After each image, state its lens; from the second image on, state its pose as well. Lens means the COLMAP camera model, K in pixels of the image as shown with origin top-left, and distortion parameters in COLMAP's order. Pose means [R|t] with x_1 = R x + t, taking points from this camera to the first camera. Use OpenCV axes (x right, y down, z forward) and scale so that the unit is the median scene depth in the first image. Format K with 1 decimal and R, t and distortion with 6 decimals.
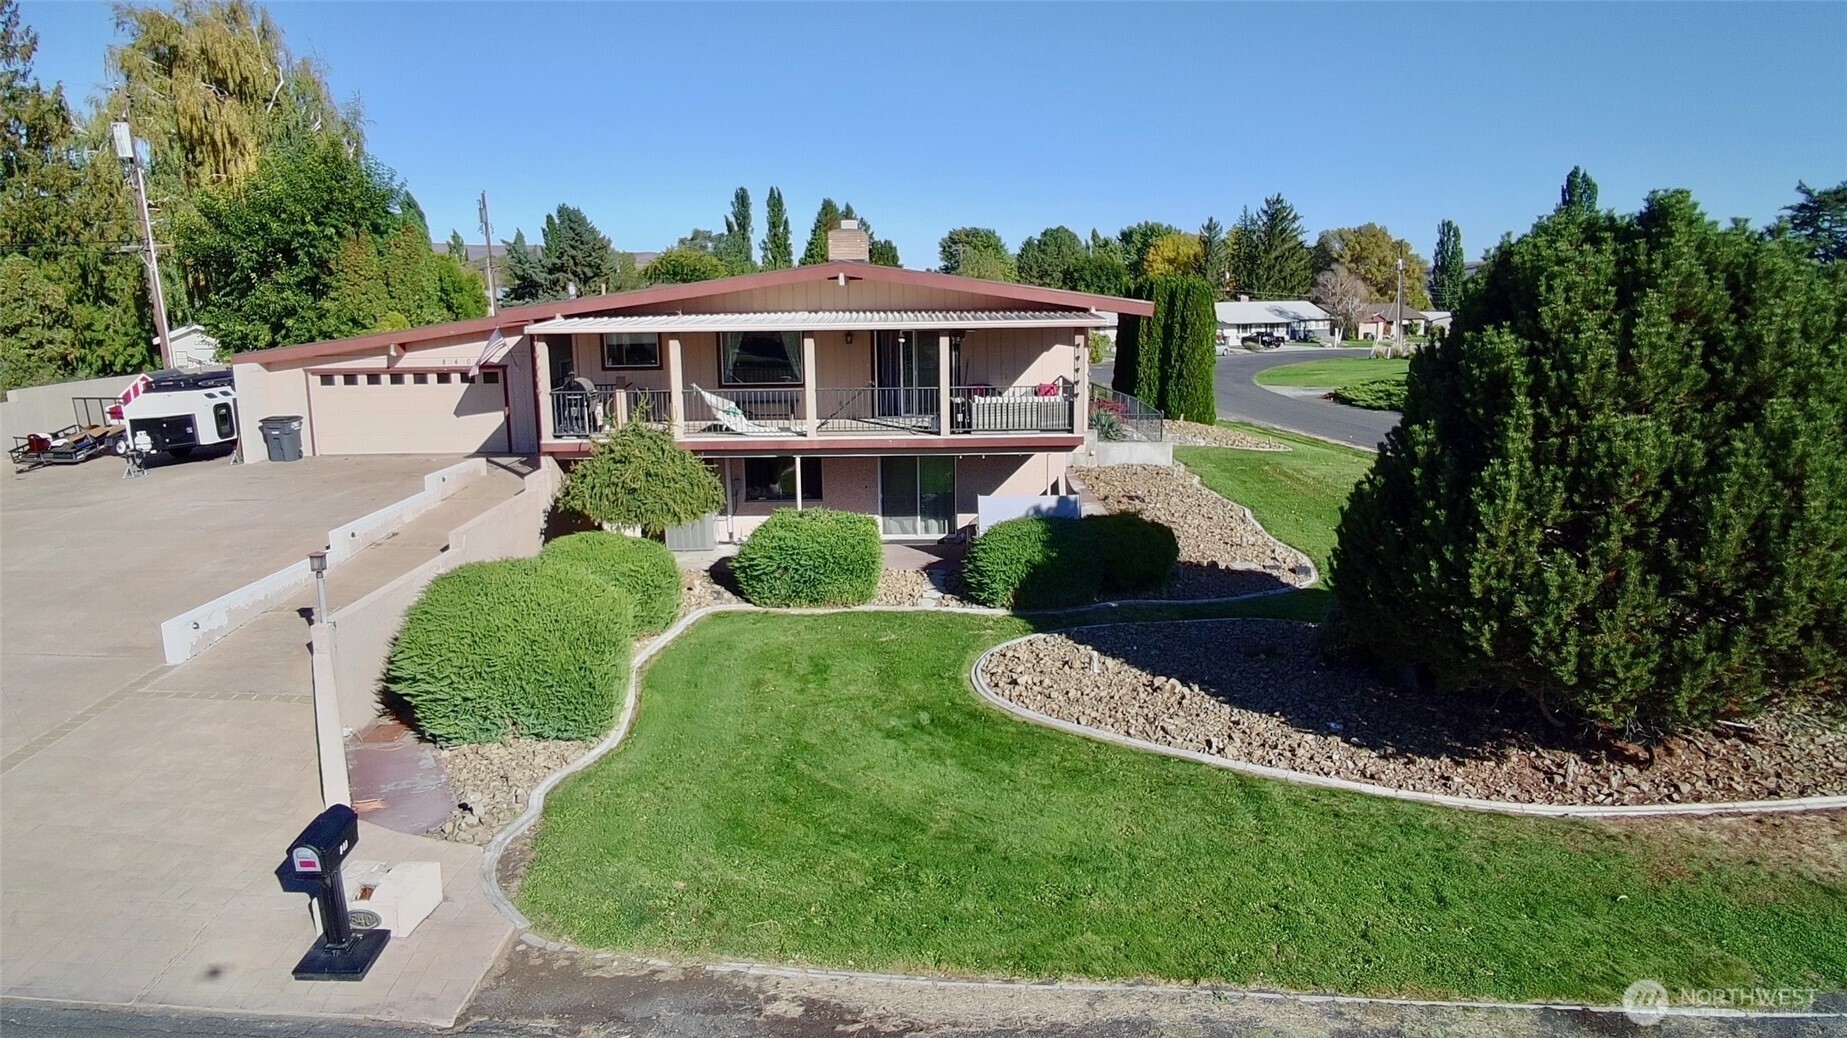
lens RADIAL K [[1137.7, 0, 922.2], [0, 1137.7, 518.3], [0, 0, 1]] dist [-0.054526, 0.032601]
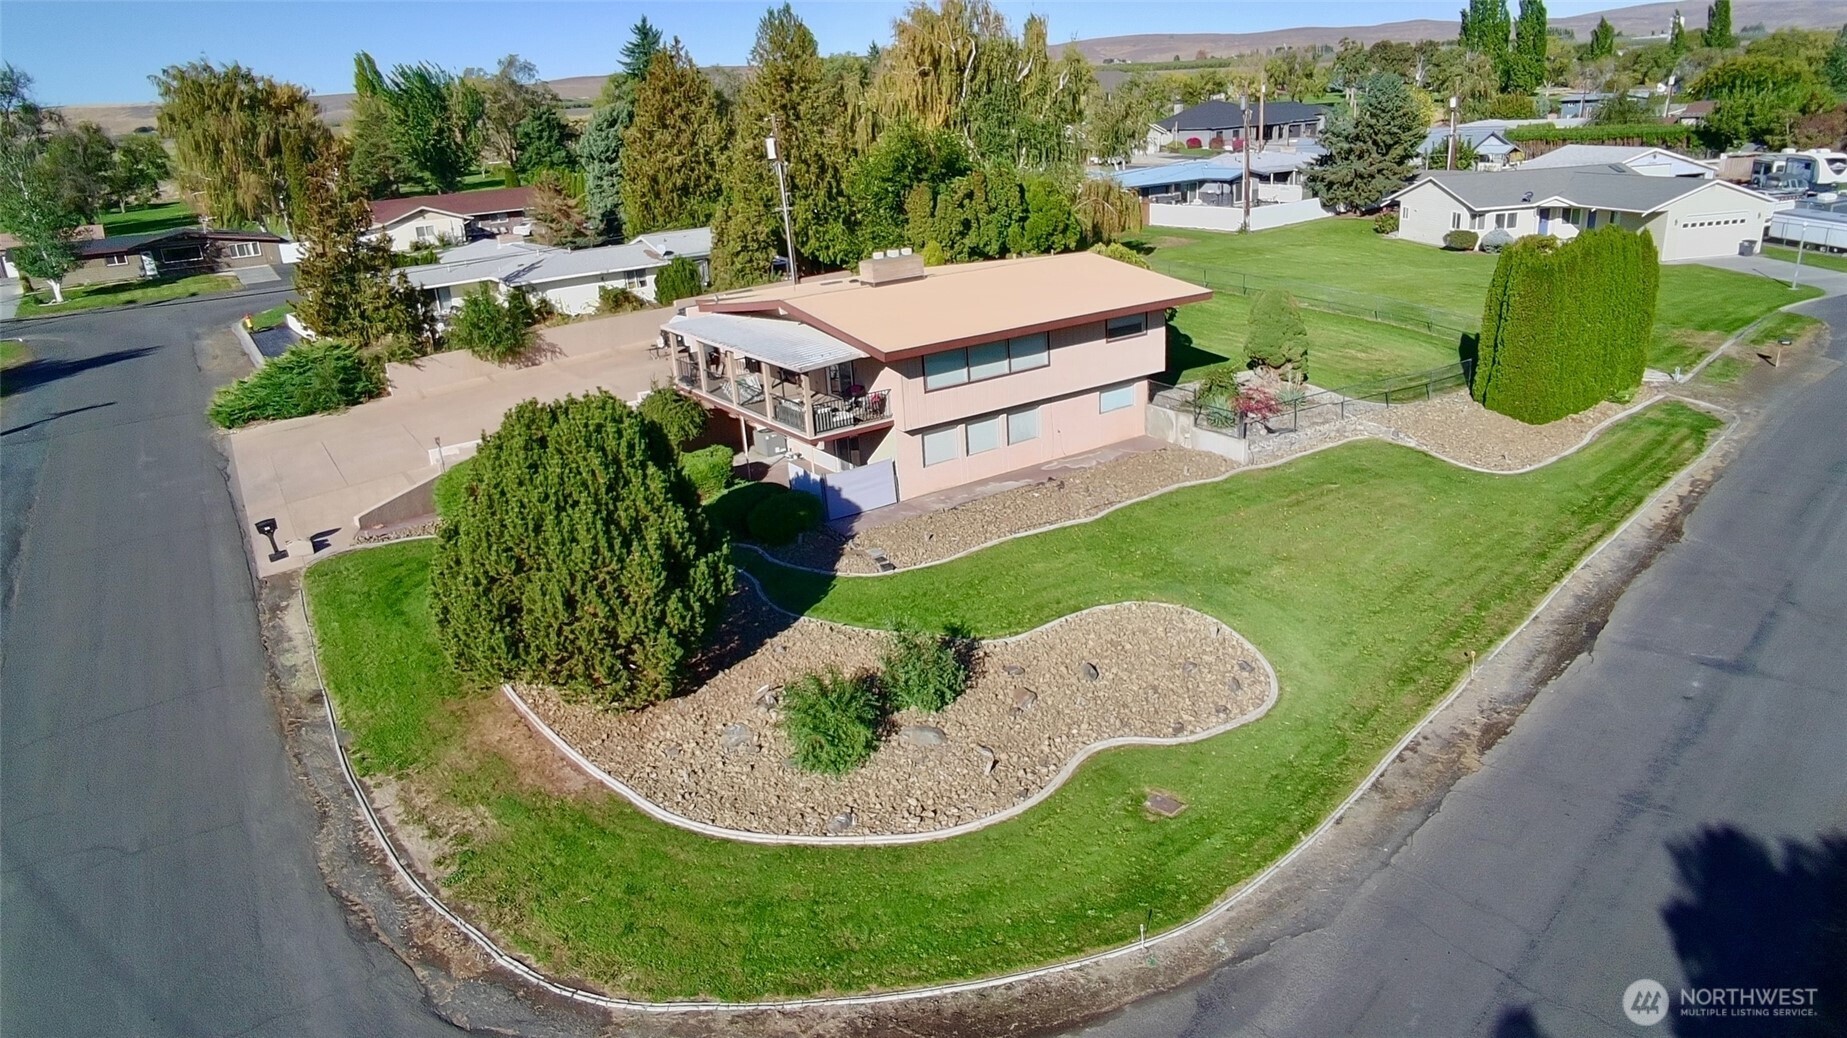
lens RADIAL K [[1137.7, 0, 924.1], [0, 1137.7, 521.3], [0, 0, 1]] dist [-0.054526, 0.032601]
pose [[0.551666, 0.262321, -0.791740, 1.254271], [-0.106796, 0.963657, 0.244868, -0.304919], [0.827200, -0.050530, 0.559632, 0.229949]]
